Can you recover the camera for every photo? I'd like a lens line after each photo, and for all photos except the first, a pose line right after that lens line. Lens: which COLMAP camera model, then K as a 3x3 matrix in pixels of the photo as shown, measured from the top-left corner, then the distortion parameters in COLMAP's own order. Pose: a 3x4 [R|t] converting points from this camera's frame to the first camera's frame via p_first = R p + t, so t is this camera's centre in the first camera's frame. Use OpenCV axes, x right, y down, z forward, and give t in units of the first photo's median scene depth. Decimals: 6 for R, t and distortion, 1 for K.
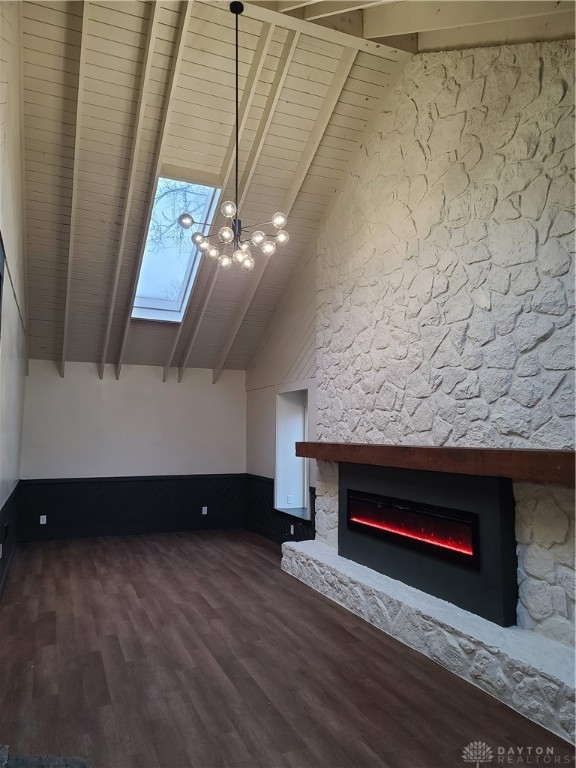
lens RADIAL K [[557.3, 0, 291.6], [0, 557.3, 383.5], [0, 0, 1]] dist [0.083665, -0.059823]
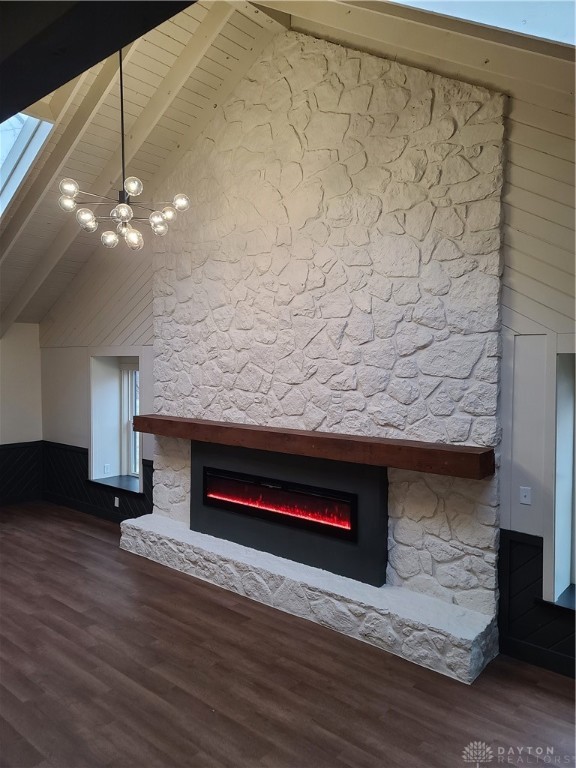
lens RADIAL K [[557.3, 0, 292.2], [0, 557.3, 382.7], [0, 0, 1]] dist [0.083665, -0.059823]
pose [[0.895158, -0.018376, 0.445369, -0.276240], [-0.038952, 0.992103, 0.119225, -0.118750], [-0.444043, -0.124074, 0.887373, 0.073296]]
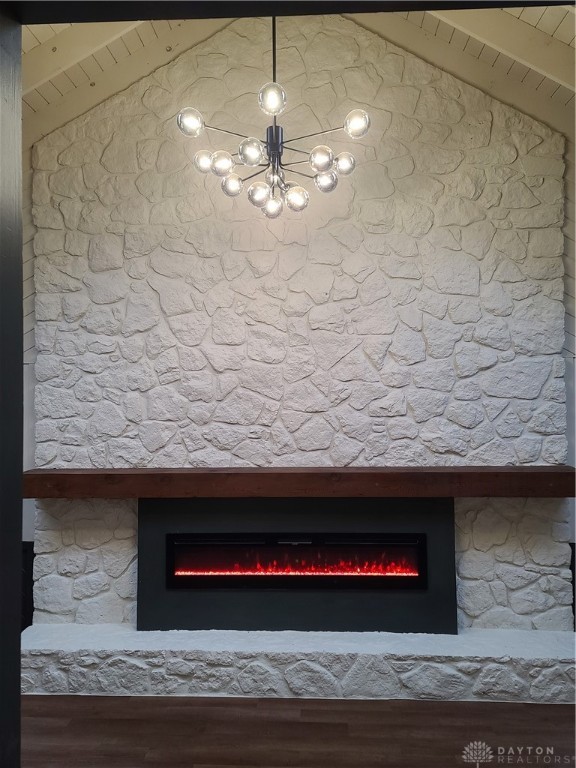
lens RADIAL K [[557.3, 0, 291.4], [0, 557.3, 379.5], [0, 0, 1]] dist [0.083665, -0.059823]
pose [[0.438523, 0.005811, 0.898701, -0.653416], [-0.068167, 0.997314, 0.026813, -0.053435], [-0.896131, -0.073020, 0.437741, 0.754338]]
